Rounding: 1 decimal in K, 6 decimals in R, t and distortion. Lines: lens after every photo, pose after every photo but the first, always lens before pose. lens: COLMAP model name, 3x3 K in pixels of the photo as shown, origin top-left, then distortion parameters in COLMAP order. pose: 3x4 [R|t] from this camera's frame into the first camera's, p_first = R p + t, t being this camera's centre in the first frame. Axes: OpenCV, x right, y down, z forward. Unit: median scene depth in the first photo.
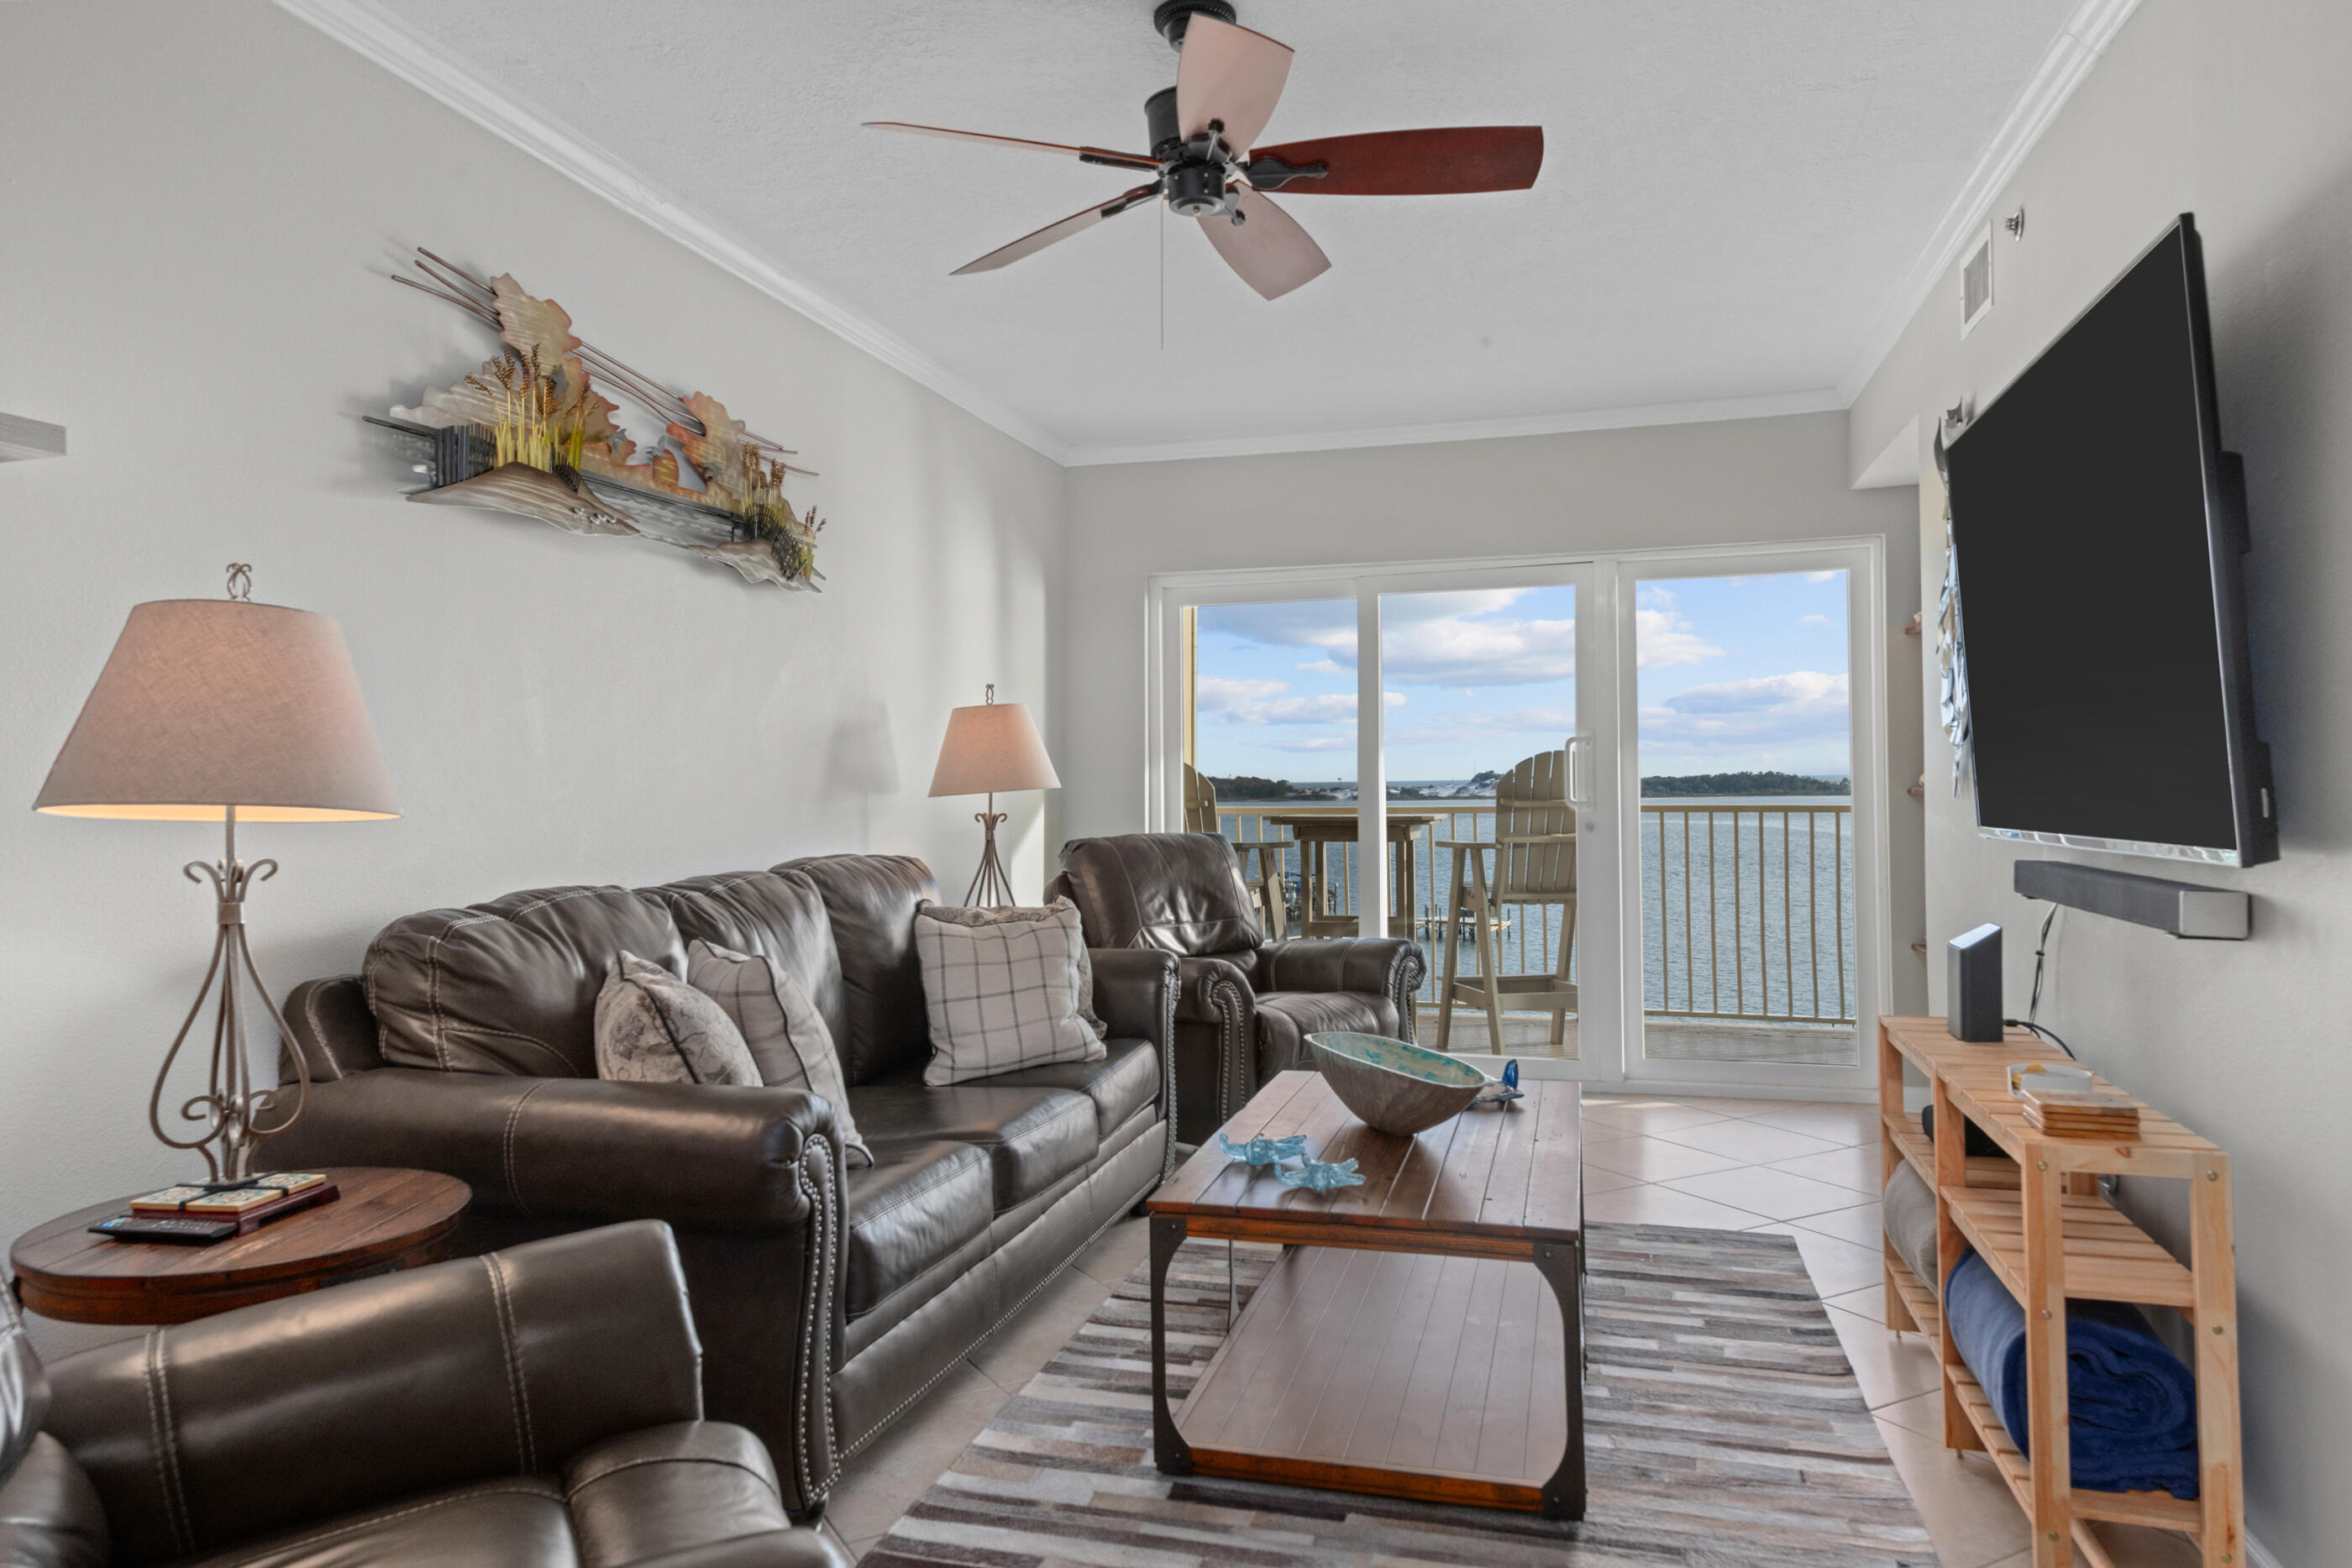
lens RADIAL K [[1516.7, 0, 1188.9], [0, 1516.7, 743.3], [0, 0, 1]] dist [0.019435, 0.014416]
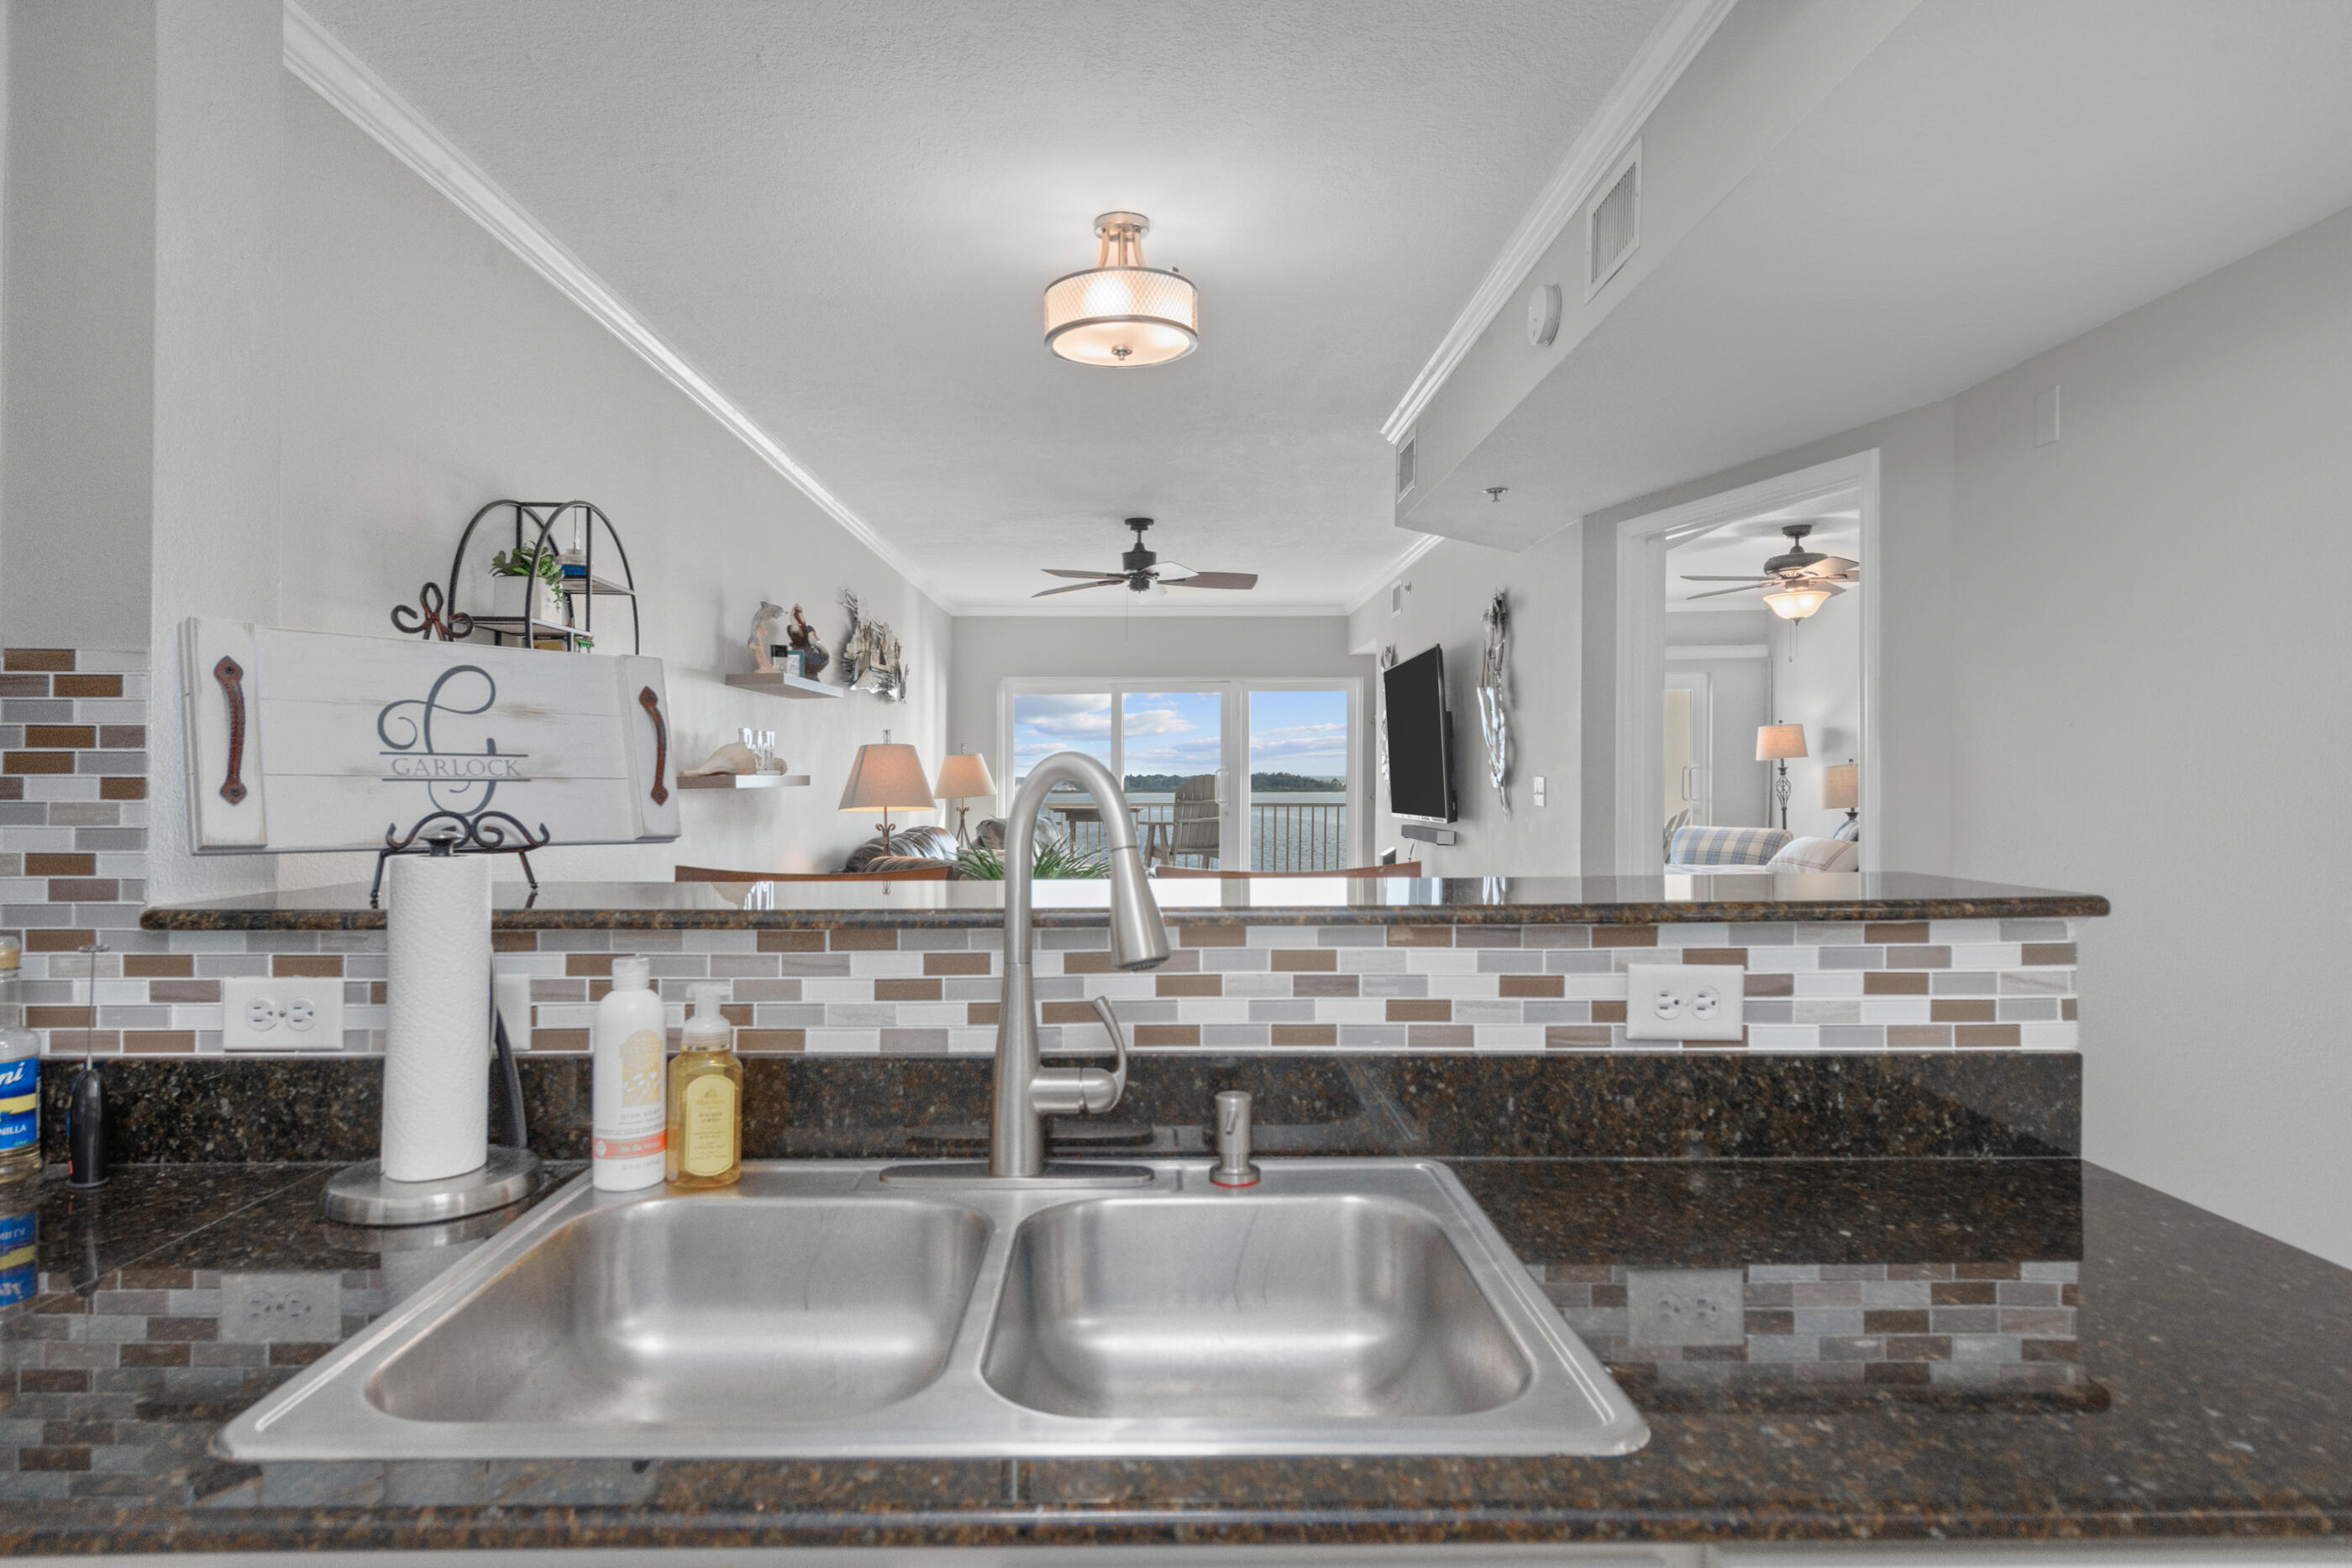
lens RADIAL K [[1321.5, 0, 1185.3], [0, 1321.5, 791.6], [0, 0, 1]] dist [-0.064245, -0.000831]
pose [[0.956915, 0.000468, 0.290368, -0.536612], [-0.011011, 0.999338, 0.034678, -0.059231], [-0.290159, -0.036381, 0.956287, -1.185373]]
